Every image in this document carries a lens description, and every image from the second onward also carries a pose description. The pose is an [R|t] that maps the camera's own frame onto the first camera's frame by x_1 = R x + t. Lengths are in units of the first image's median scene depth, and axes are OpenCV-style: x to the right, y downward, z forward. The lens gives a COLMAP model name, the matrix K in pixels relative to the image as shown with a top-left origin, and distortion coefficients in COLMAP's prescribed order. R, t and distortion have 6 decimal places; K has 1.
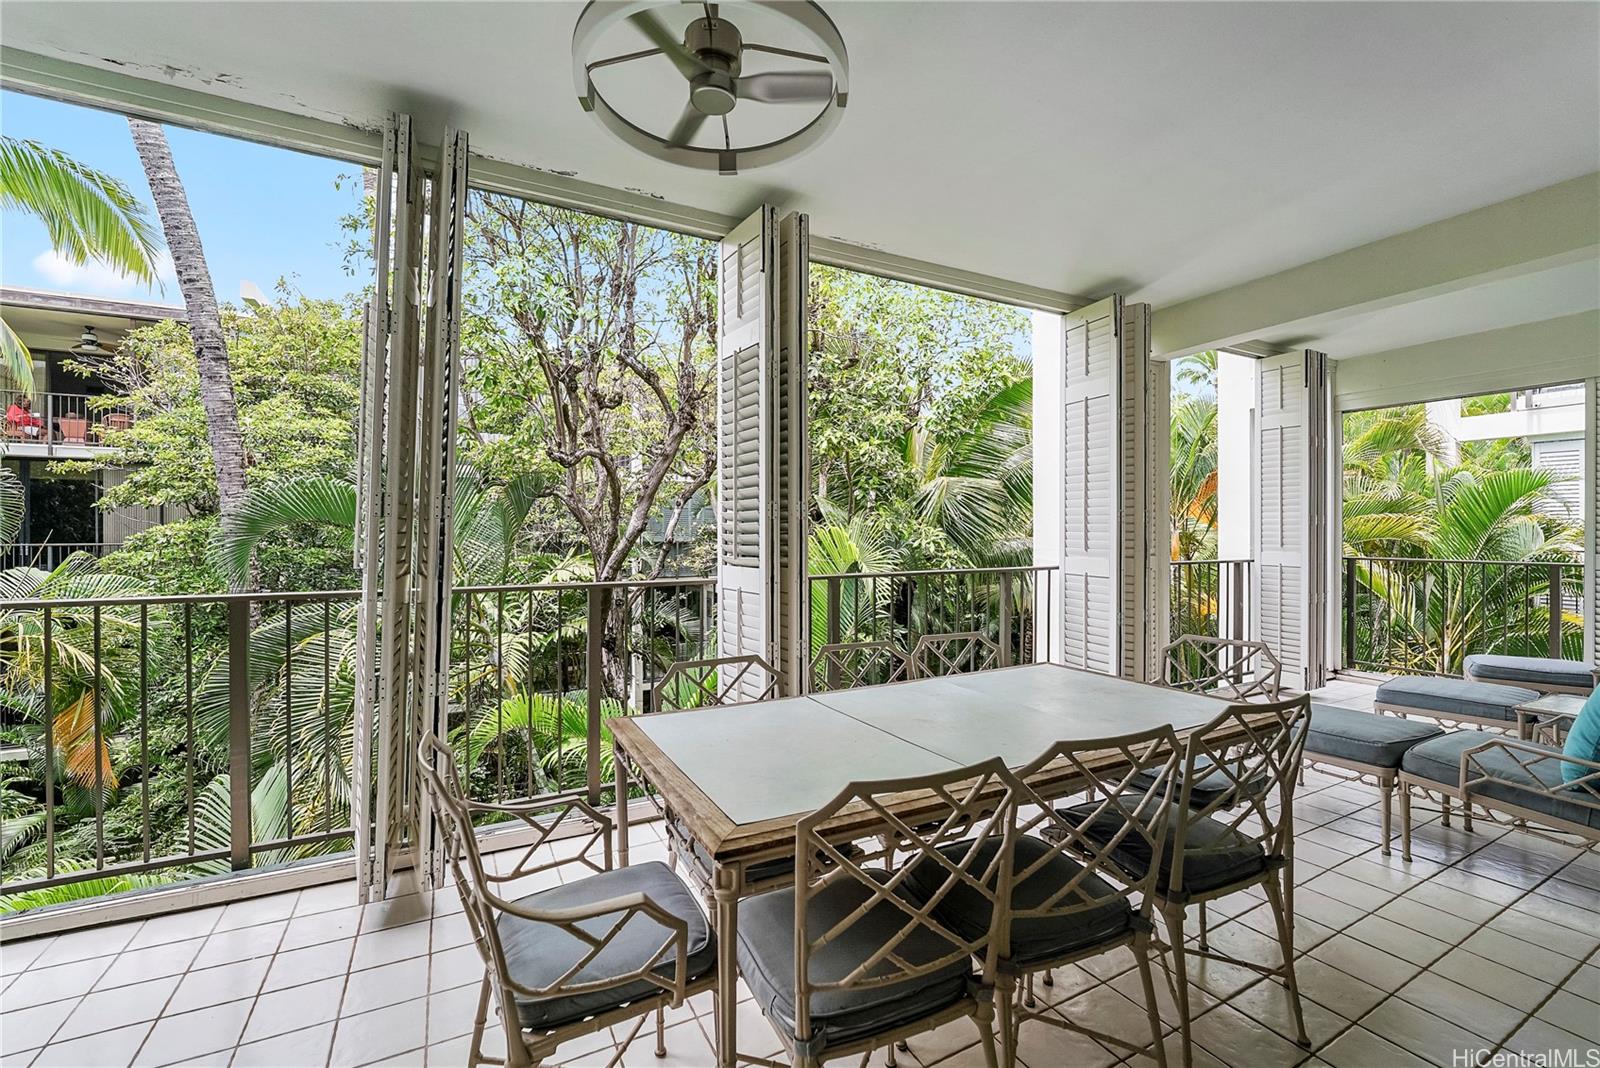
lens RADIAL K [[672.2, 0, 796.3], [0, 672.2, 542.7], [0, 0, 1]] dist [-0.017804, -0.000328]
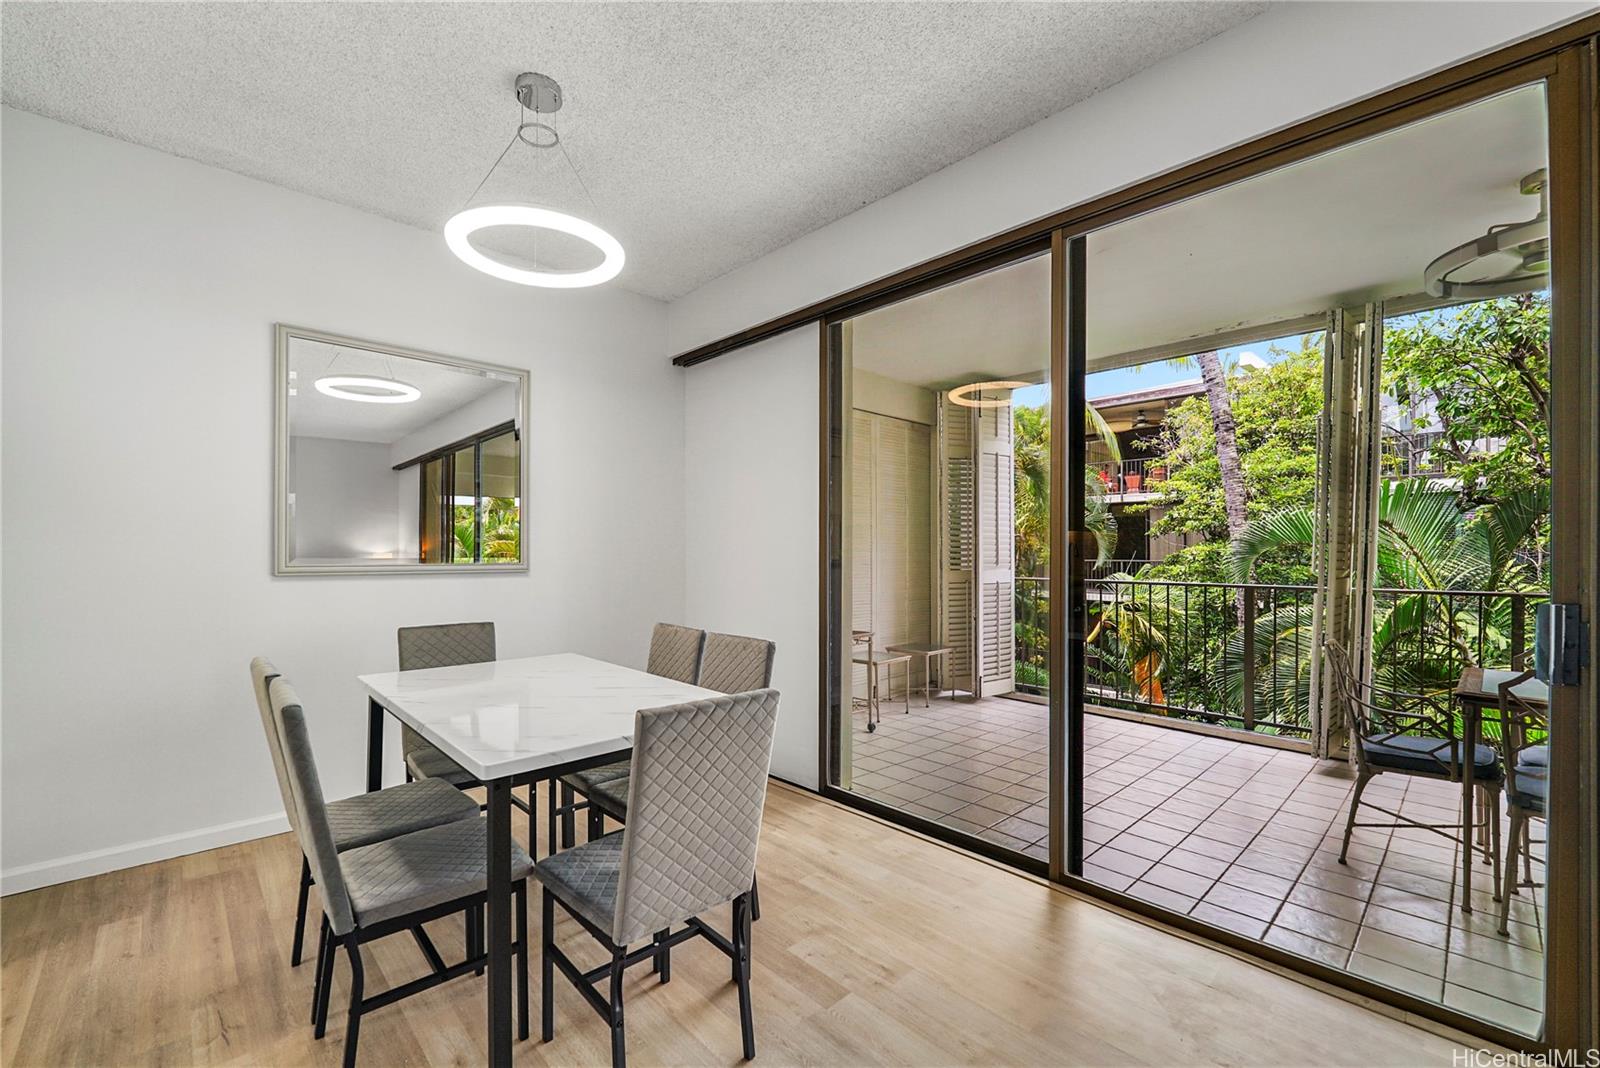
lens RADIAL K [[655.0, 0, 799.4], [0, 655.0, 551.5], [0, 0, 1]] dist [-0.018671, -0.000172]
pose [[0.278751, -0.002031, -0.960361, 0.202185], [-0.014468, 0.999875, -0.006314, 0.004950], [0.960254, 0.015654, 0.278687, -0.261640]]
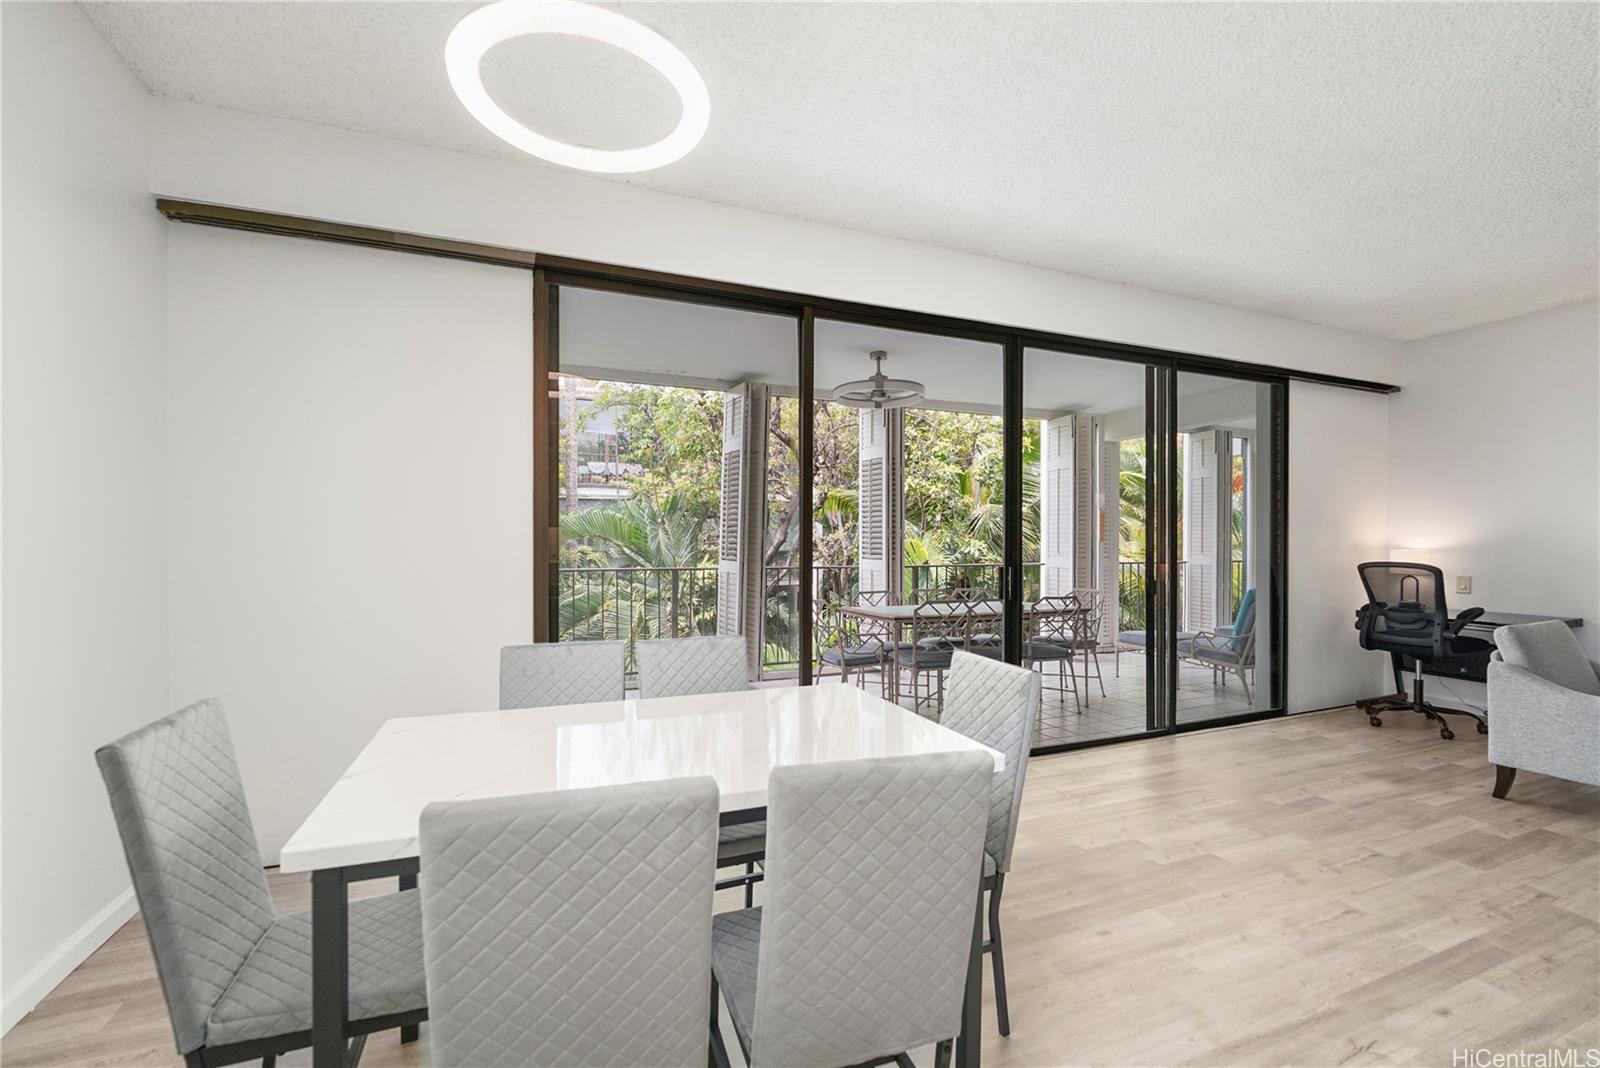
lens RADIAL K [[672.2, 0, 796.3], [0, 672.2, 542.7], [0, 0, 1]] dist [-0.017804, -0.000328]
pose [[0.994570, 0.003015, -0.104028, -0.045655], [-0.004640, 0.999871, -0.015389, 0.007455], [0.103968, 0.015789, 0.994455, -0.520637]]
